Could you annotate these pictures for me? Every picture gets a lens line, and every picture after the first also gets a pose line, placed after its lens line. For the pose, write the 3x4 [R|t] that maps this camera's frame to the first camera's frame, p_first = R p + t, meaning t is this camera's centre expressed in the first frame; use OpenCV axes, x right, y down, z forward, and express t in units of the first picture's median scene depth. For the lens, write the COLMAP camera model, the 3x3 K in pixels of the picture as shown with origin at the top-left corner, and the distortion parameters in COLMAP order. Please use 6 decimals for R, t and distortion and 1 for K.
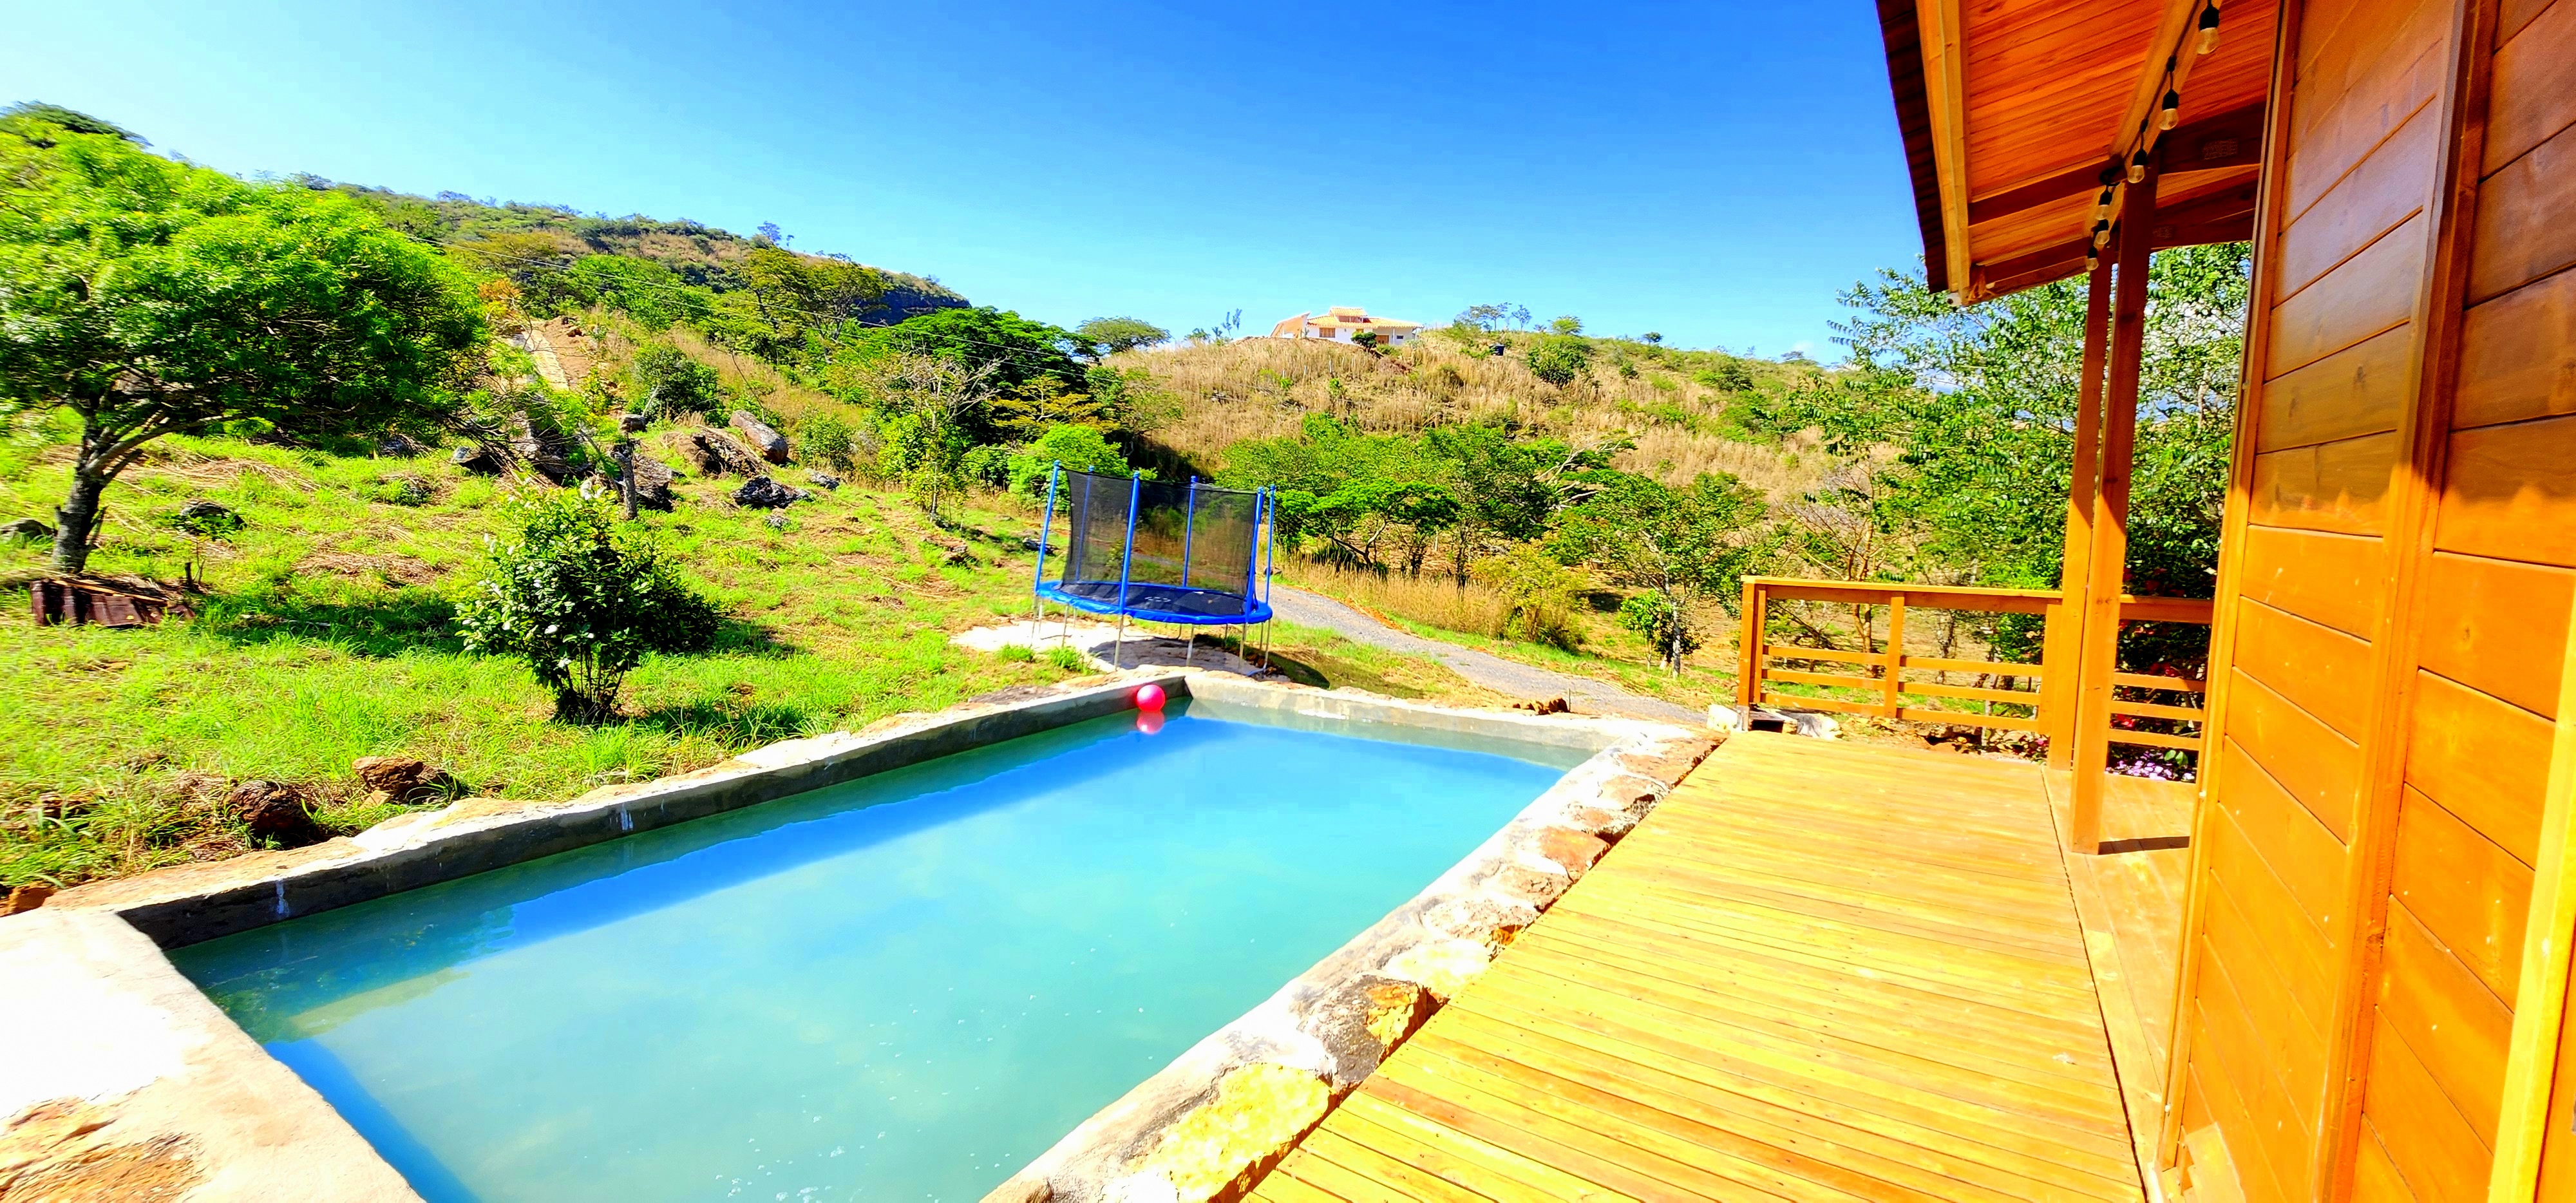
lens RADIAL K [[1065.4, 0, 1279.4], [0, 1065.4, 599.1], [0, 0, 1]] dist [-0.002225, 0.000897]
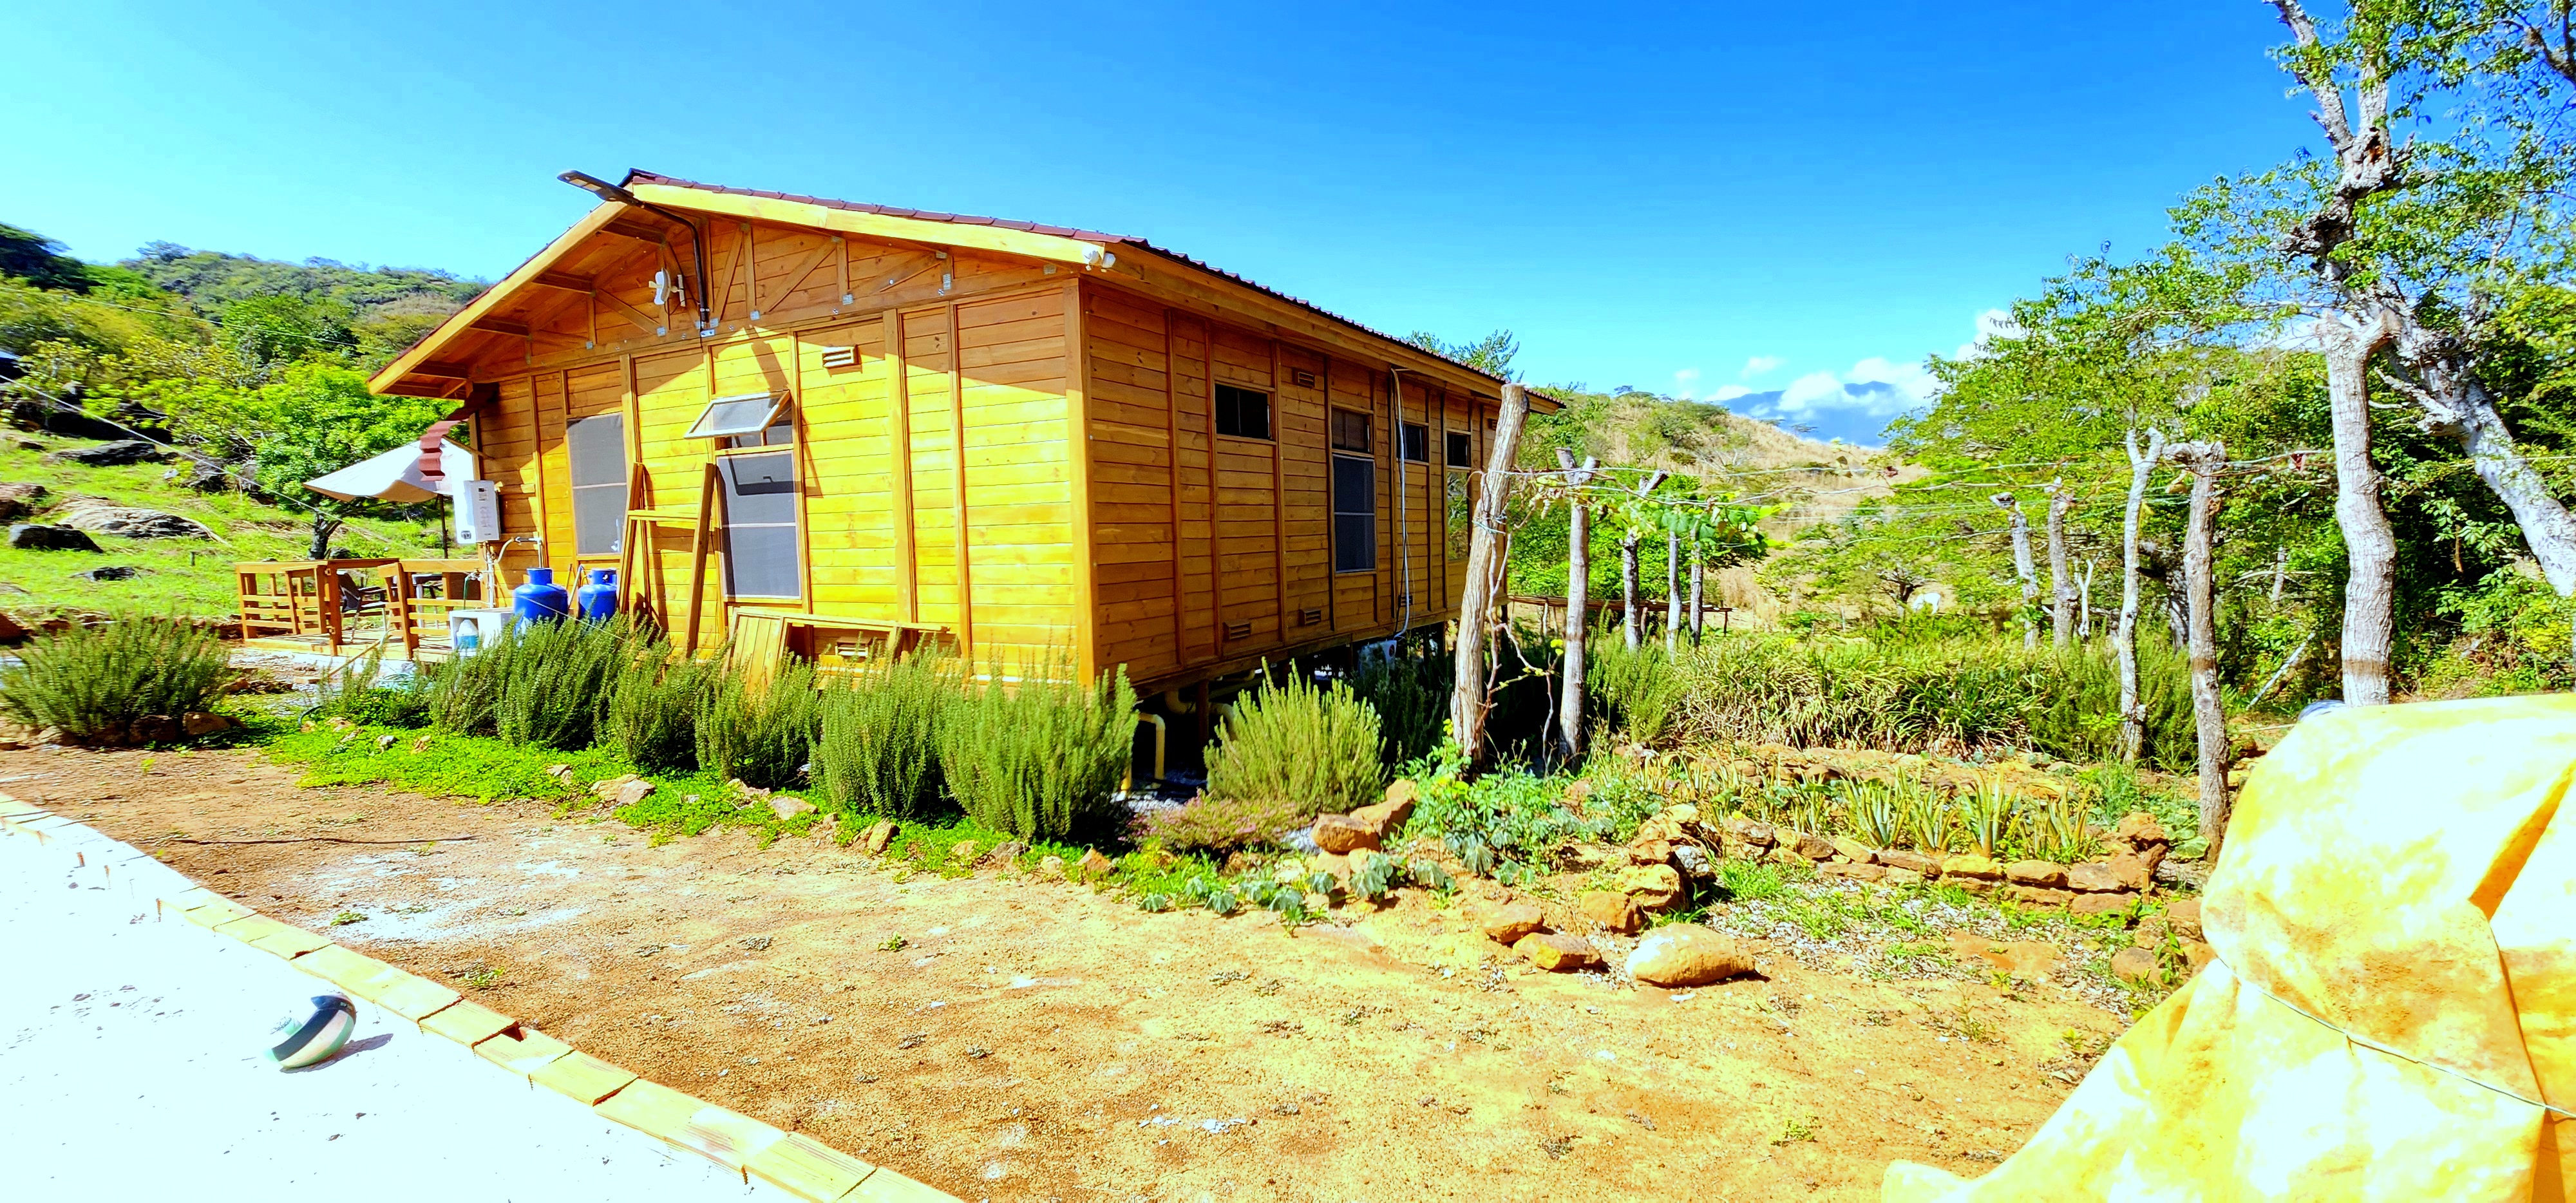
lens RADIAL K [[1065.4, 0, 1293.6], [0, 1065.4, 607.6], [0, 0, 1]] dist [-0.002225, 0.000897]
pose [[0.995313, -0.041509, 0.087343, 0.084775], [0.043737, 0.998761, -0.023749, 0.024221], [-0.086249, 0.027458, 0.995895, -0.183881]]
